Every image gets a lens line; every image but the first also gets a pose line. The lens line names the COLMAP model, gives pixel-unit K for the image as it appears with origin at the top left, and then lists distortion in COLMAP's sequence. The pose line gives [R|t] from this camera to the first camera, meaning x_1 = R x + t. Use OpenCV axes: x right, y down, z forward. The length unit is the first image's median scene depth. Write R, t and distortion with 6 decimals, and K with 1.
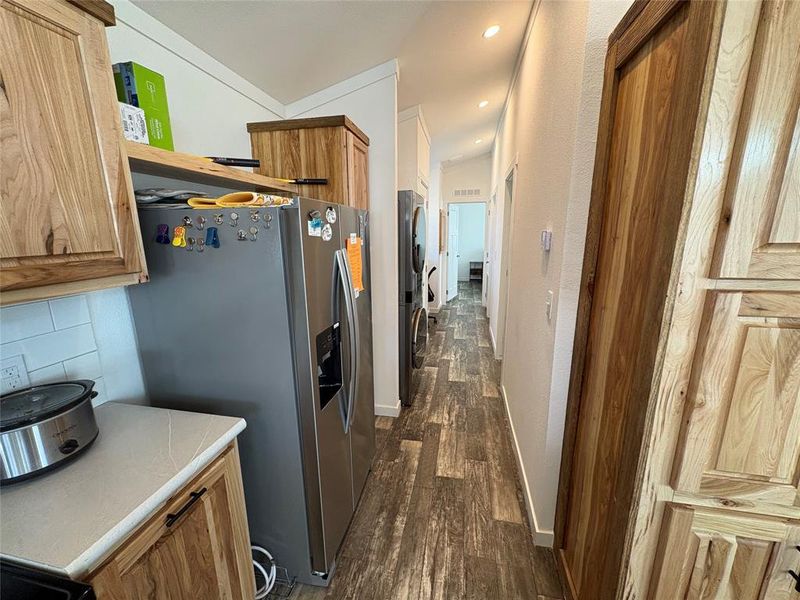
lens RADIAL K [[317.4, 0, 400.2], [0, 317.4, 299.6], [0, 0, 1]] dist [0.002487, -0.000300]
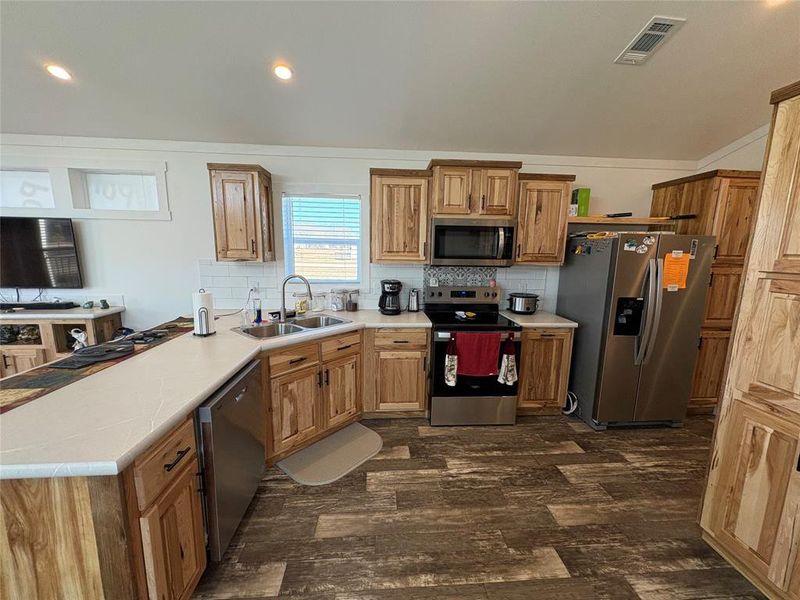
lens RADIAL K [[317.4, 0, 402.0], [0, 317.4, 299.2], [0, 0, 1]] dist [0.002487, -0.000300]
pose [[0.268025, 0.162677, -0.949578, 1.439239], [-0.226441, 0.968666, 0.102033, 0.251728], [0.936422, 0.187676, 0.296464, -1.028332]]
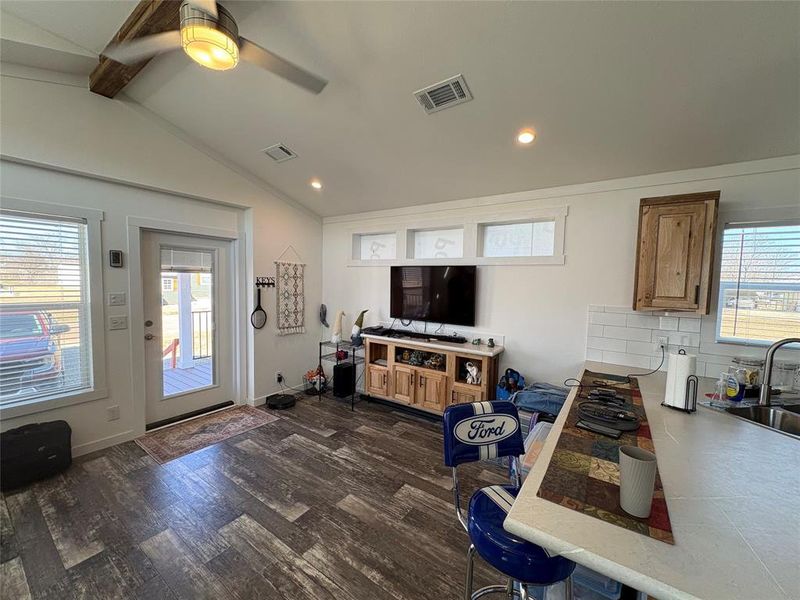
lens RADIAL K [[317.4, 0, 402.8], [0, 317.4, 299.5], [0, 0, 1]] dist [0.002487, -0.000300]
pose [[-0.391932, 0.048548, -0.918712, 1.178174], [-0.220596, 0.964516, 0.145076, 0.505543], [0.893156, 0.259524, -0.367315, -2.295661]]
